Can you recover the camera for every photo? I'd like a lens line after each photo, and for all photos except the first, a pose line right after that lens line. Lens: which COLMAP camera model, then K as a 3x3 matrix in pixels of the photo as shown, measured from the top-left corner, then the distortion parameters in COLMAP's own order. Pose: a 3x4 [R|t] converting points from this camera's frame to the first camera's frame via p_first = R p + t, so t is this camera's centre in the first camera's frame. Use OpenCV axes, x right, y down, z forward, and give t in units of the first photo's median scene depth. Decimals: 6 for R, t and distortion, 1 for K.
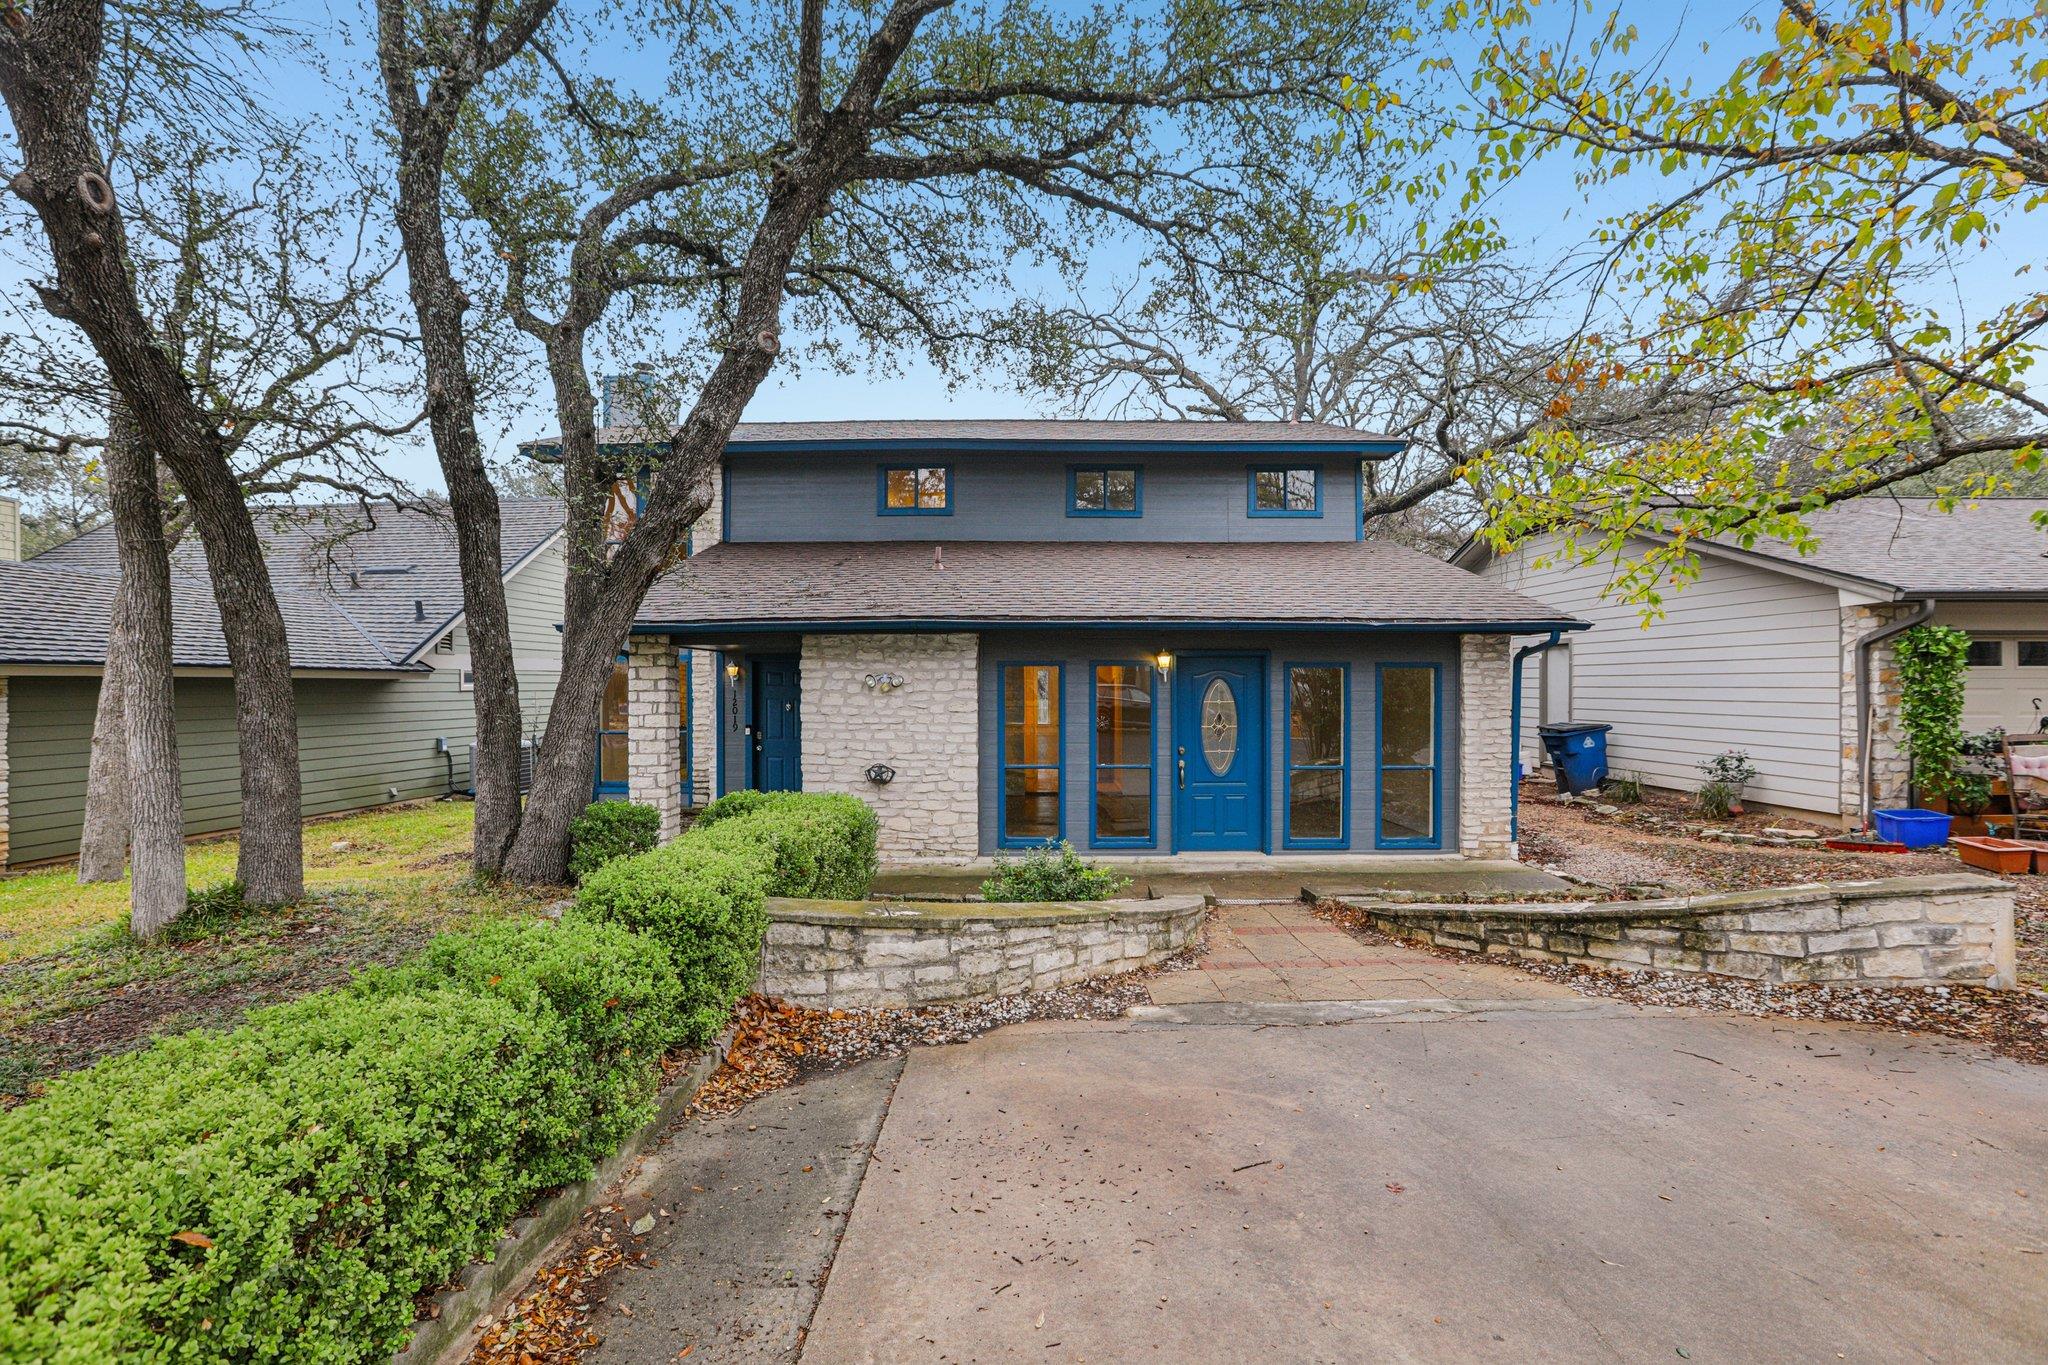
lens RADIAL K [[965.6, 0, 1021.1], [0, 965.6, 700.3], [0, 0, 1]] dist [-0.054942, 0.023420]
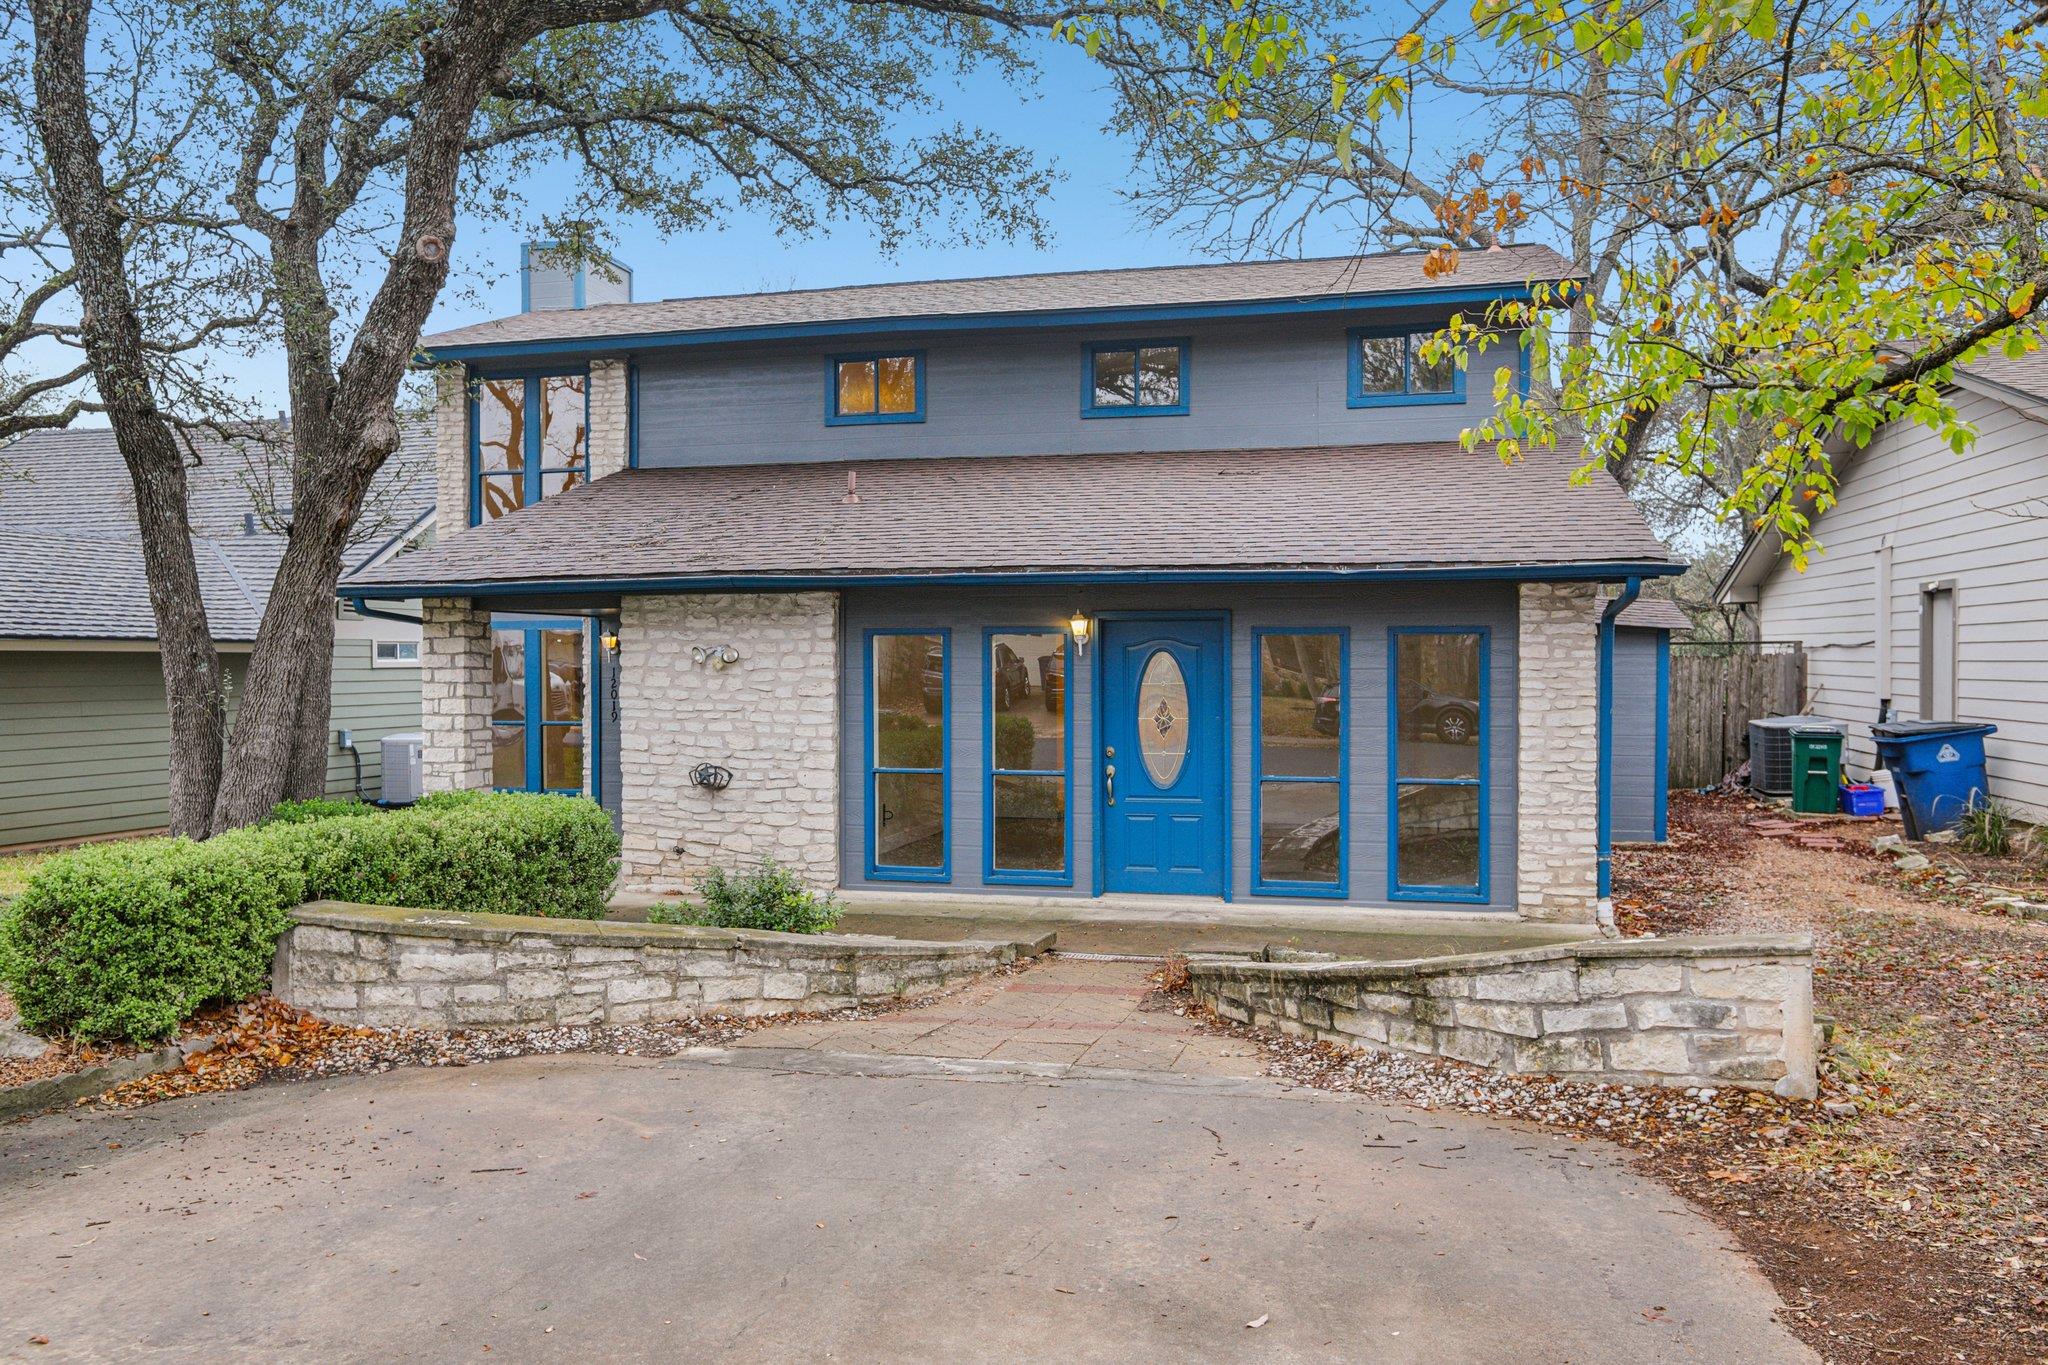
lens RADIAL K [[1530.9, 0, 1020.9], [0, 1530.9, 694.4], [0, 0, 1]] dist [-0.022155, 0.084375]
pose [[0.971580, 0.004026, -0.236679, 0.670076], [-0.002356, 0.999970, 0.007338, 0.002649], [0.236701, -0.006571, 0.971560, -0.212451]]
